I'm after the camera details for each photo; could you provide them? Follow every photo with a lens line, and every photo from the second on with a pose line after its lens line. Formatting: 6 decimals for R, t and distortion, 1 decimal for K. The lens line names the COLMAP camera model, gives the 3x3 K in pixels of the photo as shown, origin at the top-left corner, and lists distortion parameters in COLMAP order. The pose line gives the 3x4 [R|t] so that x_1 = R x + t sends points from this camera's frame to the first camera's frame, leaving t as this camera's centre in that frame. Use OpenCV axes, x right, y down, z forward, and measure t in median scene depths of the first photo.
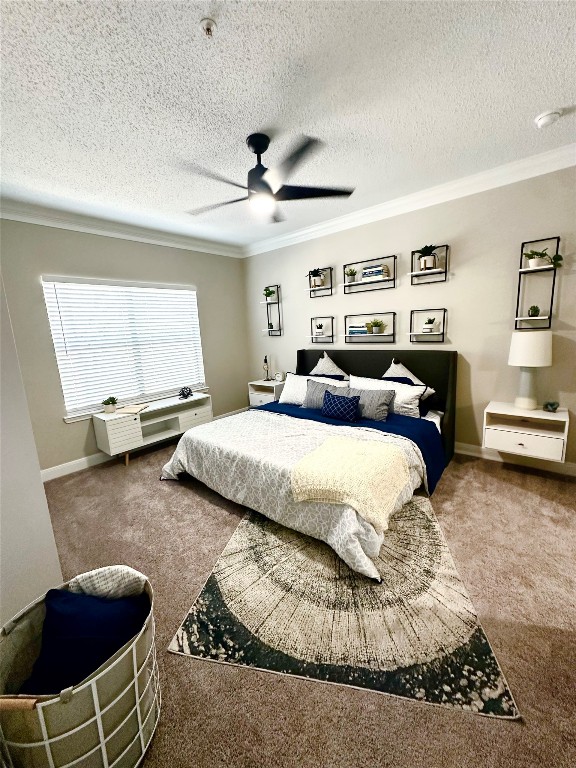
lens RADIAL K [[304.9, 0, 287.2], [0, 304.9, 382.8], [0, 0, 1]] dist [-0.001325, -0.000016]
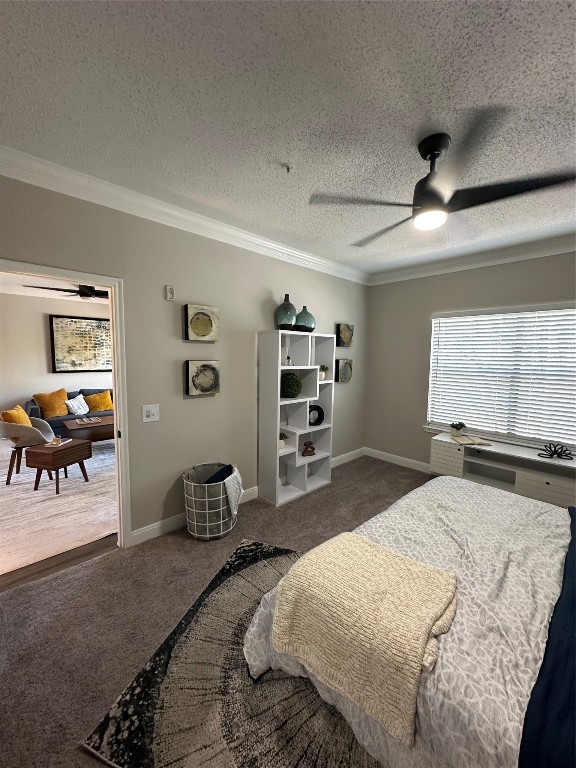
lens RADIAL K [[304.9, 0, 287.2], [0, 304.9, 382.8], [0, 0, 1]] dist [-0.001325, -0.000016]
pose [[-0.104624, 0.146372, -0.983681, 0.561202], [-0.184642, 0.969054, 0.163834, -0.168277], [0.977221, 0.198770, -0.074360, 0.551551]]
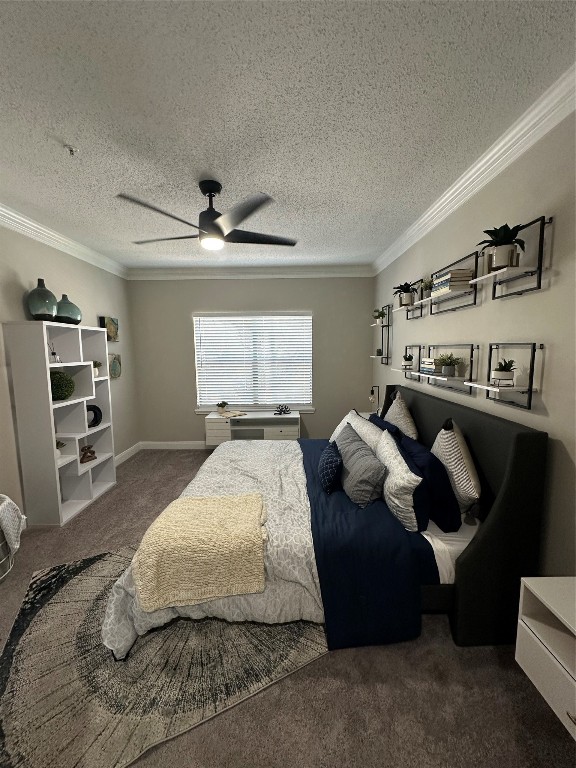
lens RADIAL K [[304.9, 0, 287.2], [0, 304.9, 382.8], [0, 0, 1]] dist [-0.001325, -0.000016]
pose [[0.649563, 0.128825, -0.749315, 0.652537], [-0.159412, 0.986711, 0.031449, -0.134641], [0.743408, 0.099022, 0.661467, 0.386766]]
